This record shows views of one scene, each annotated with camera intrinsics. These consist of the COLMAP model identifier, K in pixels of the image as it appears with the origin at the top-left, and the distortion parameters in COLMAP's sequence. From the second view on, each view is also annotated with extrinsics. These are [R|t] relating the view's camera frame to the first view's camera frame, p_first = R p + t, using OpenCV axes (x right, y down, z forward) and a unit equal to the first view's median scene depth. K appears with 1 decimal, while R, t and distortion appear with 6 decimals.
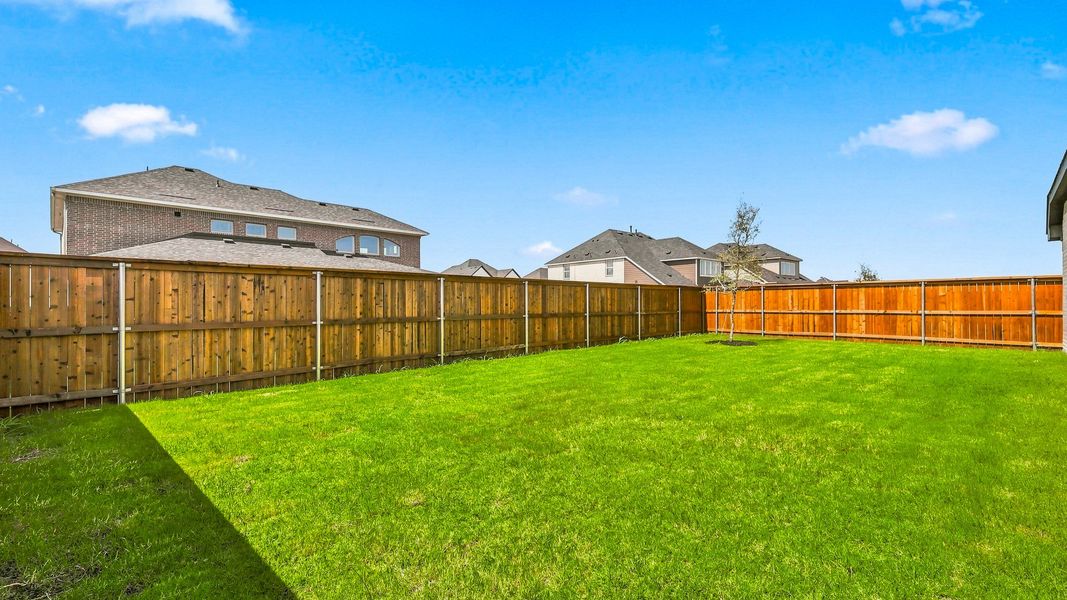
lens RADIAL K [[475.6, 0, 552.7], [0, 475.6, 299.3], [0, 0, 1]] dist [0.002465, -0.001044]
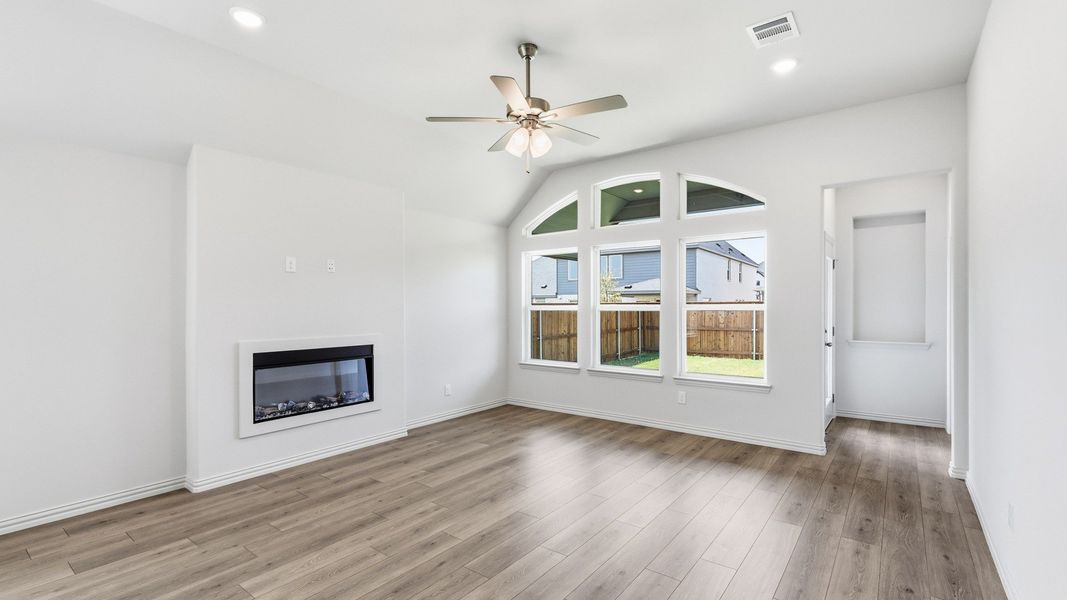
lens RADIAL K [[475.6, 0, 527.5], [0, 475.6, 305.3], [0, 0, 1]] dist [0.002465, -0.001044]
pose [[0.113659, 0.001841, -0.993518, 1.223663], [0.013784, 0.999899, 0.003430, -0.064481], [0.993424, -0.014085, 0.113622, -0.114775]]
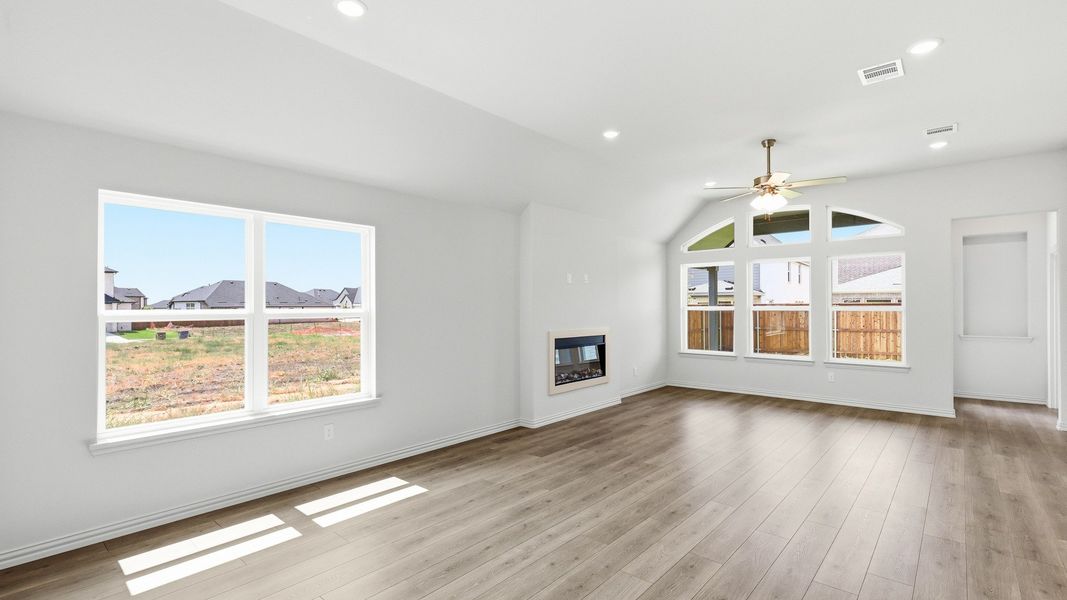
lens RADIAL K [[475.6, 0, 529.4], [0, 475.6, 302.9], [0, 0, 1]] dist [0.002465, -0.001044]
pose [[0.041961, -0.006883, -0.999096, 1.411170], [0.013298, 0.999892, -0.006330, -0.067755], [0.999031, -0.013021, 0.042048, -0.377159]]
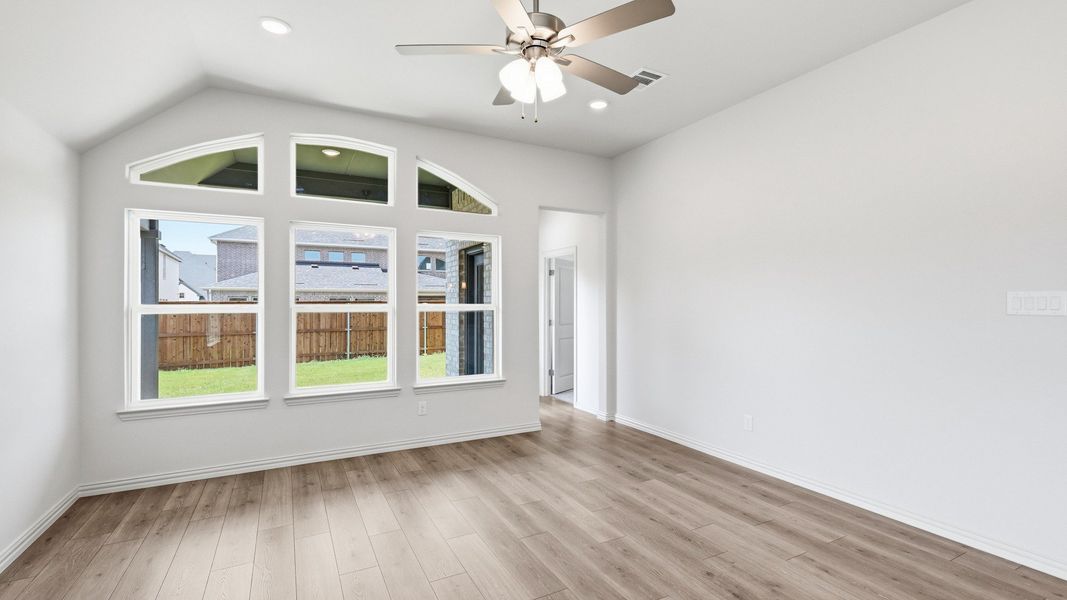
lens RADIAL K [[475.6, 0, 537.4], [0, 475.6, 301.5], [0, 0, 1]] dist [0.002465, -0.001044]
pose [[0.952941, -0.001955, -0.303149, 0.945662], [0.003851, 0.999977, 0.005659, -0.066236], [0.303130, -0.006560, 0.952926, -0.320045]]
